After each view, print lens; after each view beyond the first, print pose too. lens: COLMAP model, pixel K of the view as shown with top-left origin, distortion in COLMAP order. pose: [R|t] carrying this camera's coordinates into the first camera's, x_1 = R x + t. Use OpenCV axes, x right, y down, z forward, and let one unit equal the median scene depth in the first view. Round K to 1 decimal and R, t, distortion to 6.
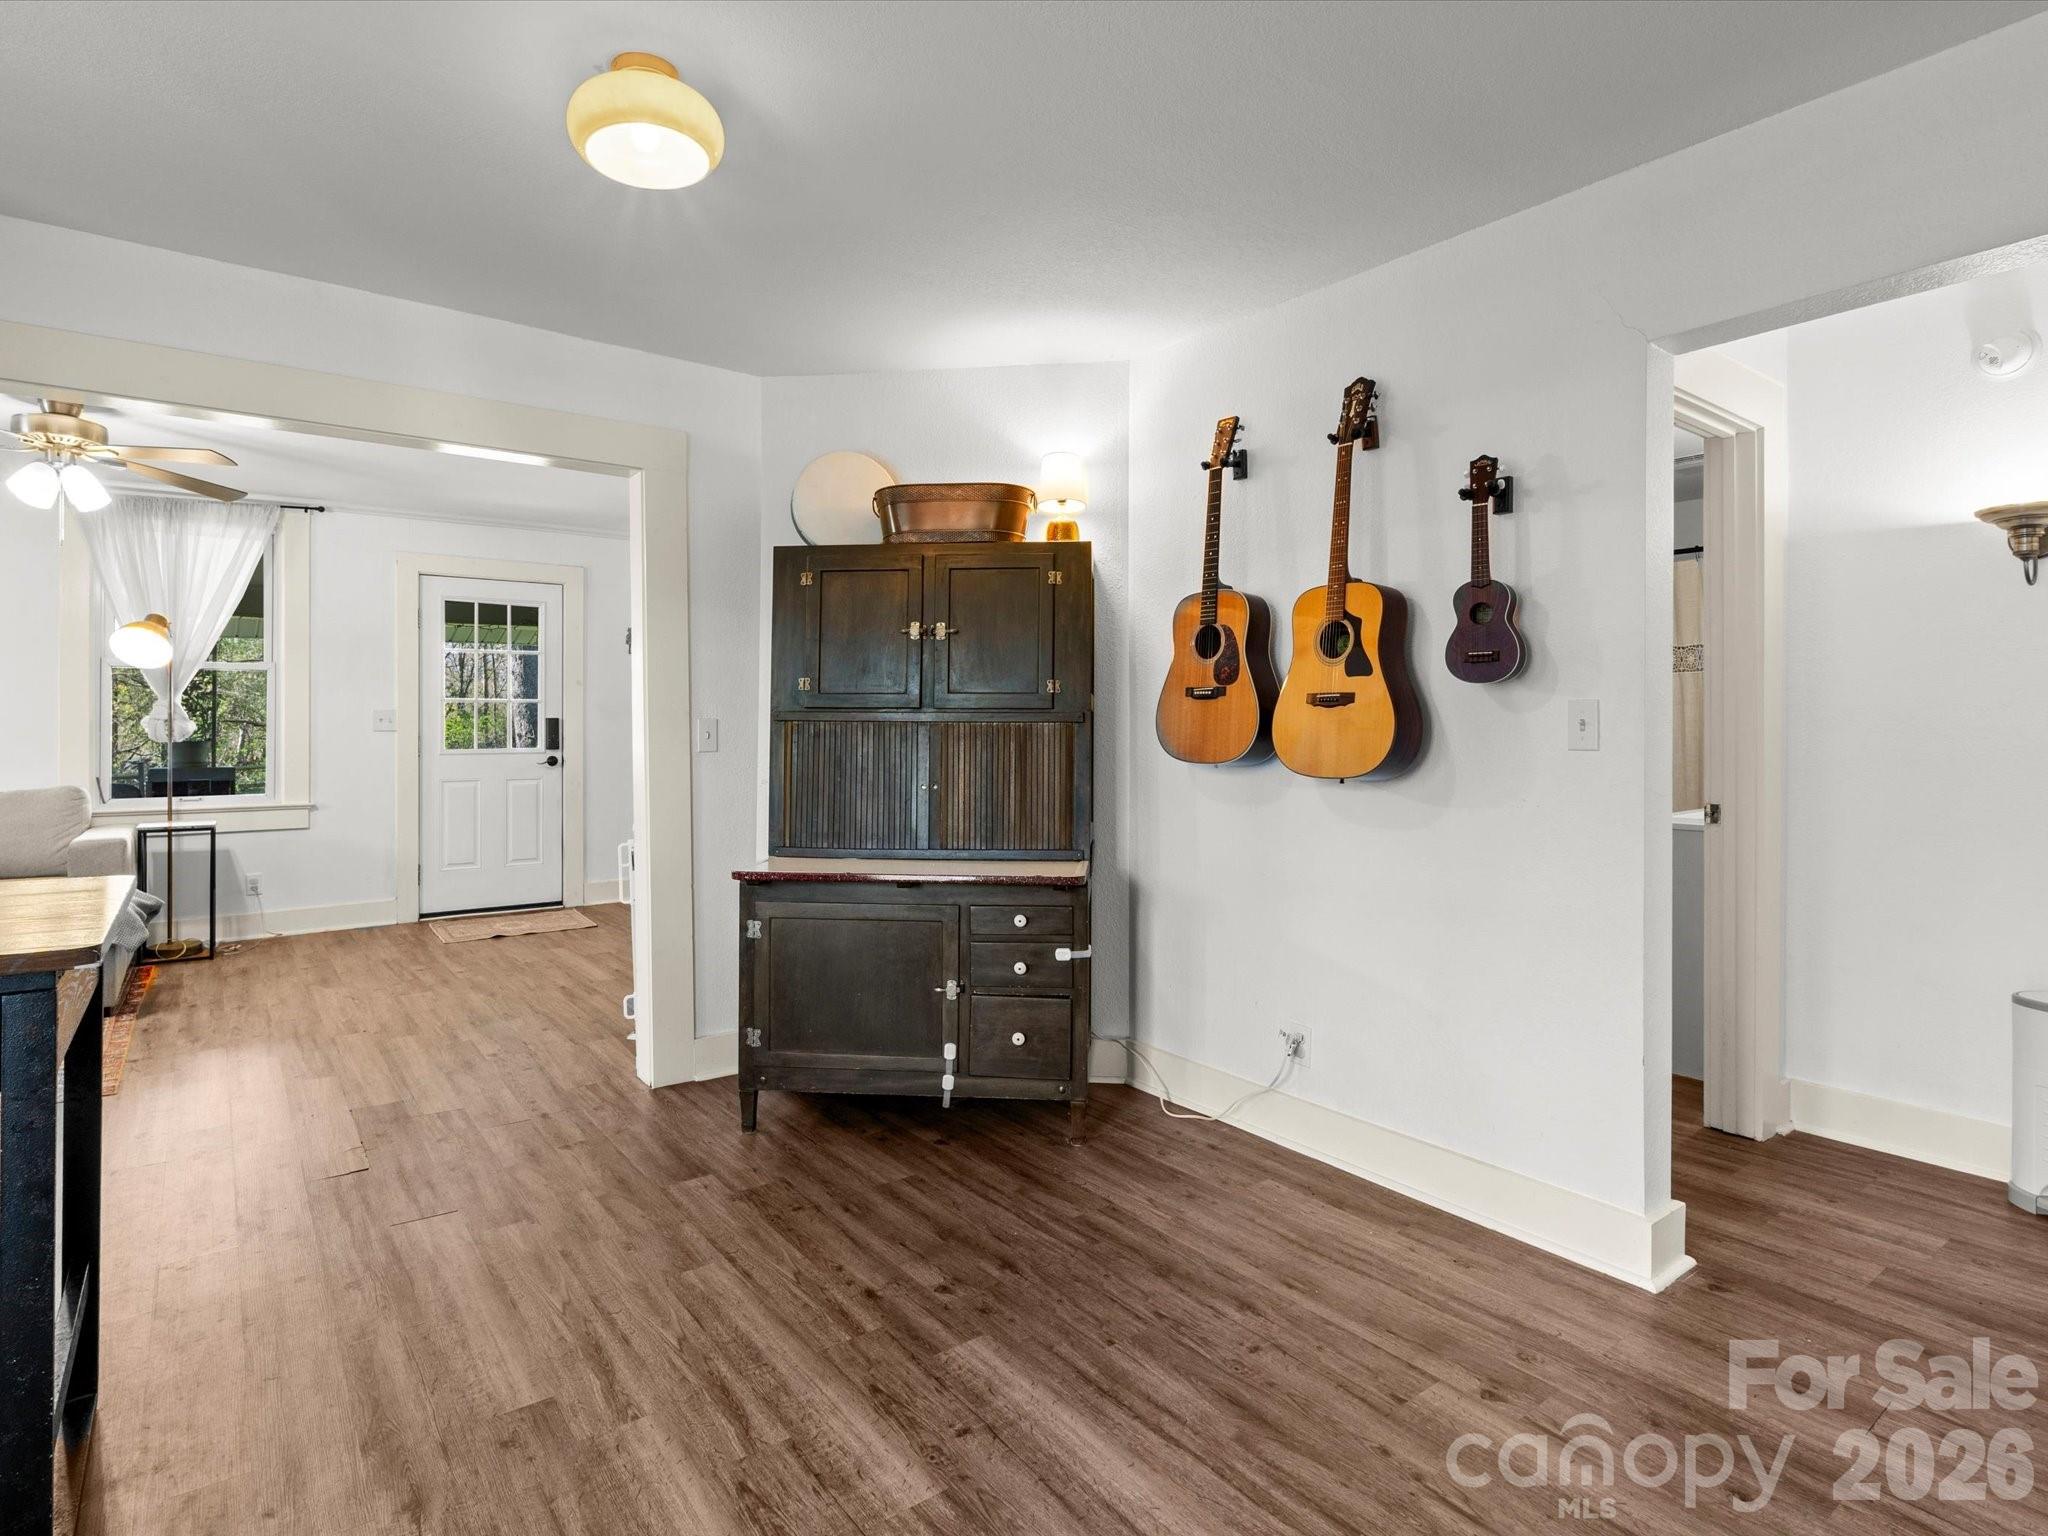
lens RADIAL K [[1077.7, 0, 1018.9], [0, 1077.7, 727.9], [0, 0, 1]] dist [-0.005601, -0.001472]
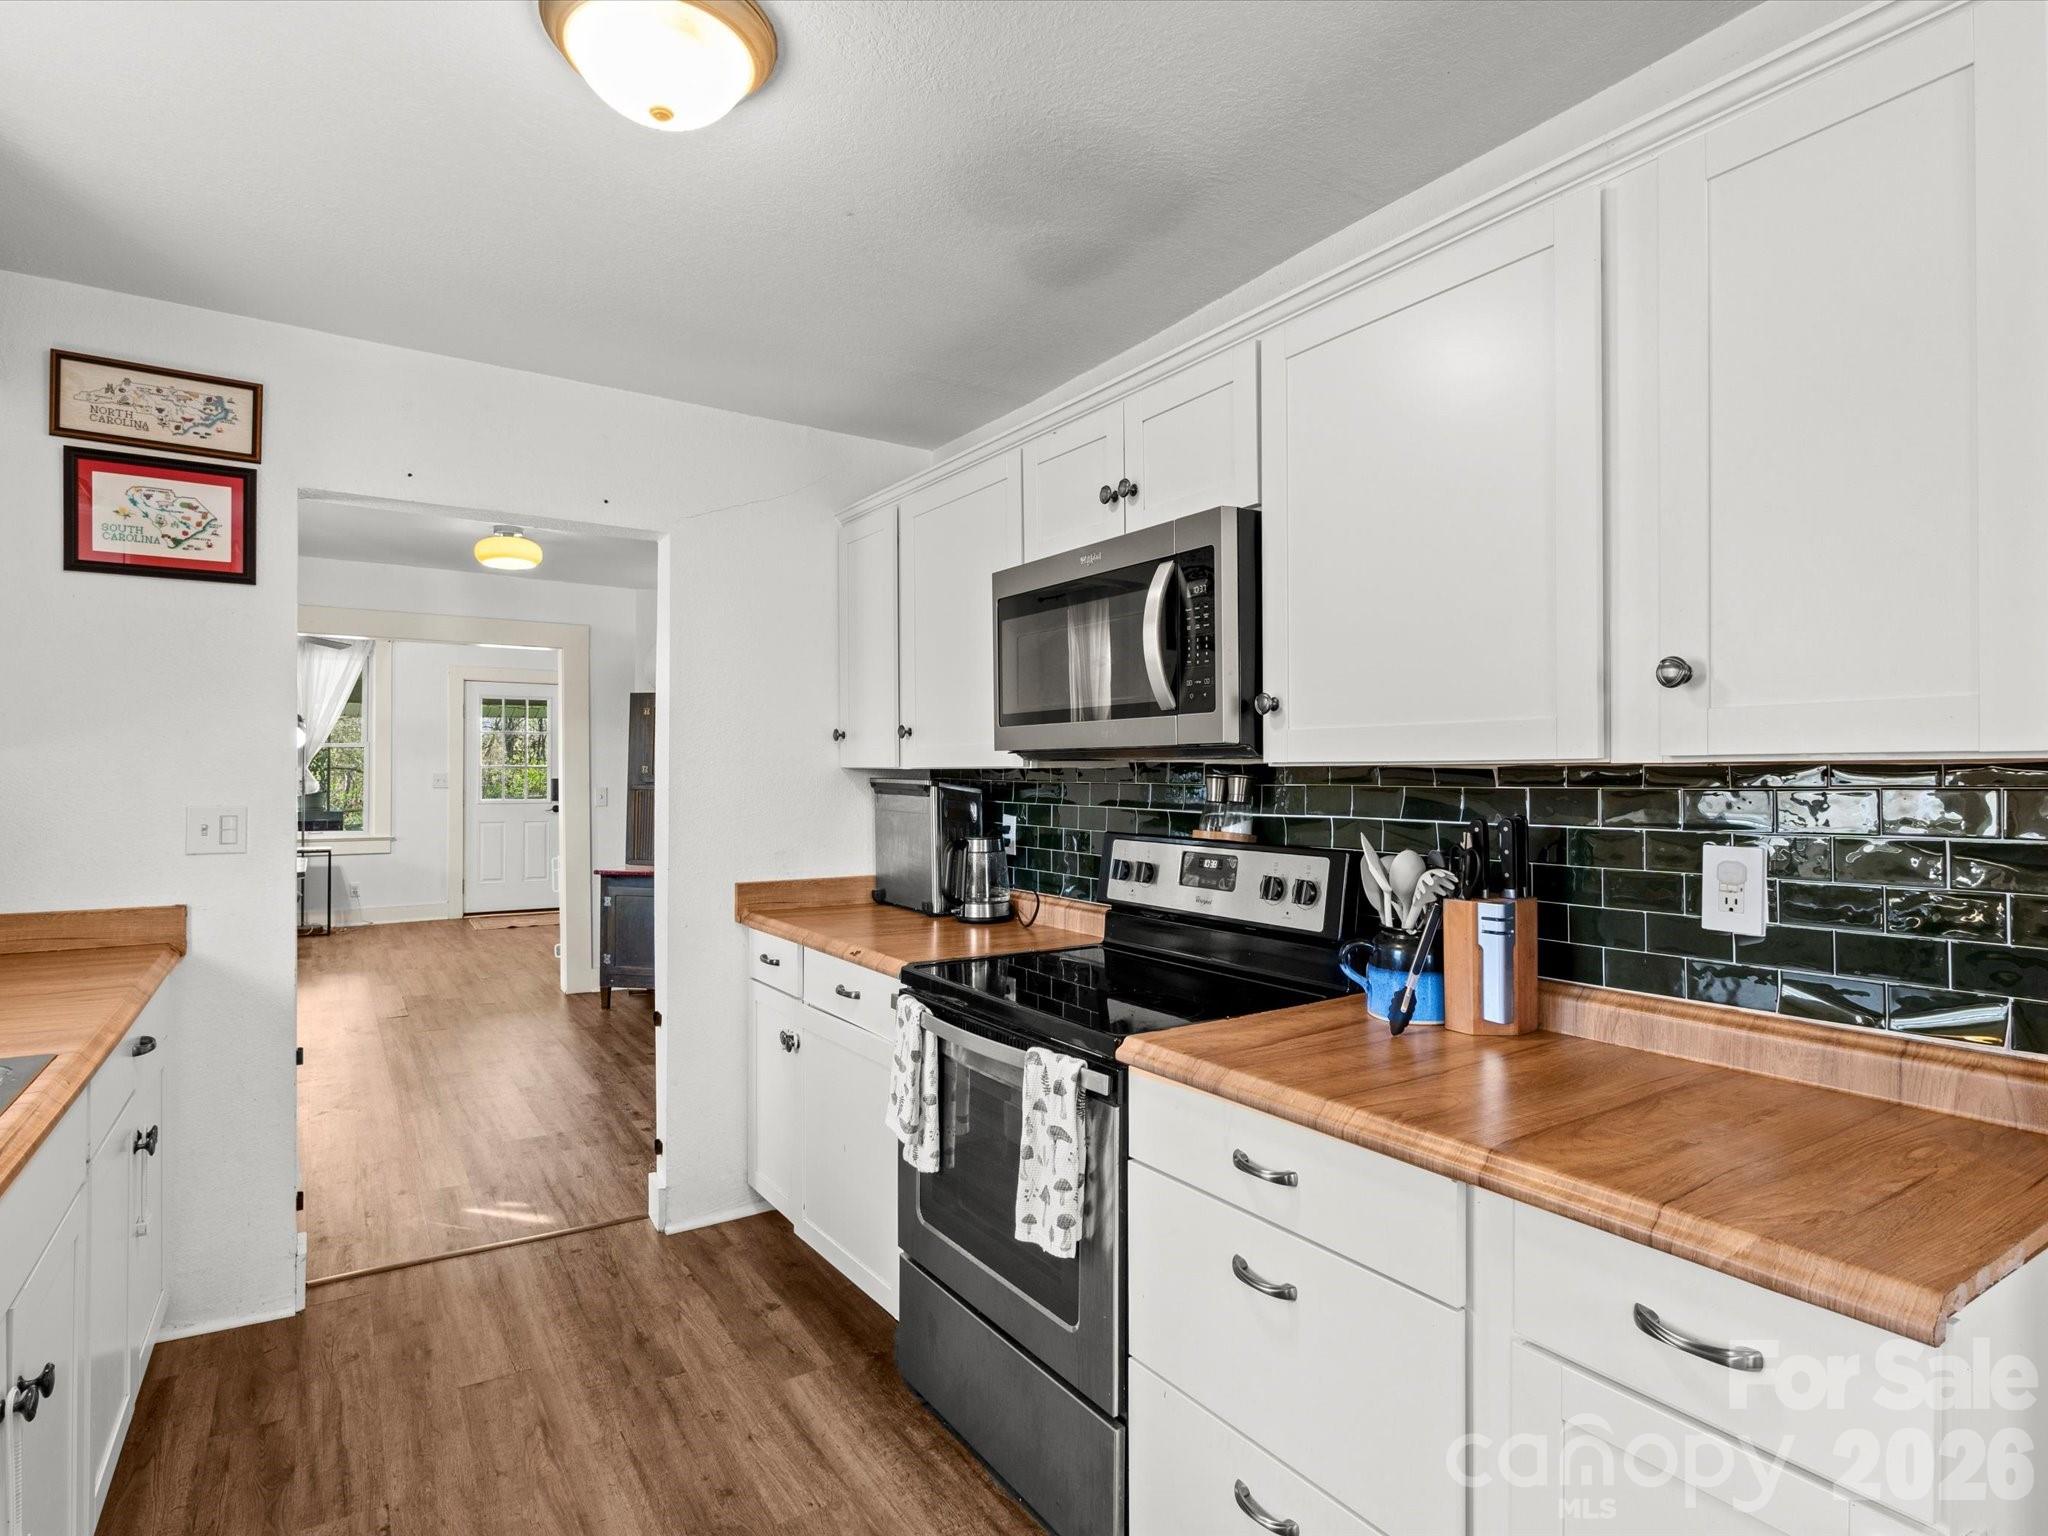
lens RADIAL K [[1077.7, 0, 1013.8], [0, 1077.7, 770.8], [0, 0, 1]] dist [-0.005601, -0.001472]
pose [[0.997501, 0.003329, -0.070568, 0.639499], [-0.003482, 0.999992, -0.002045, -0.043266], [0.070561, 0.002285, 0.997505, -0.890807]]
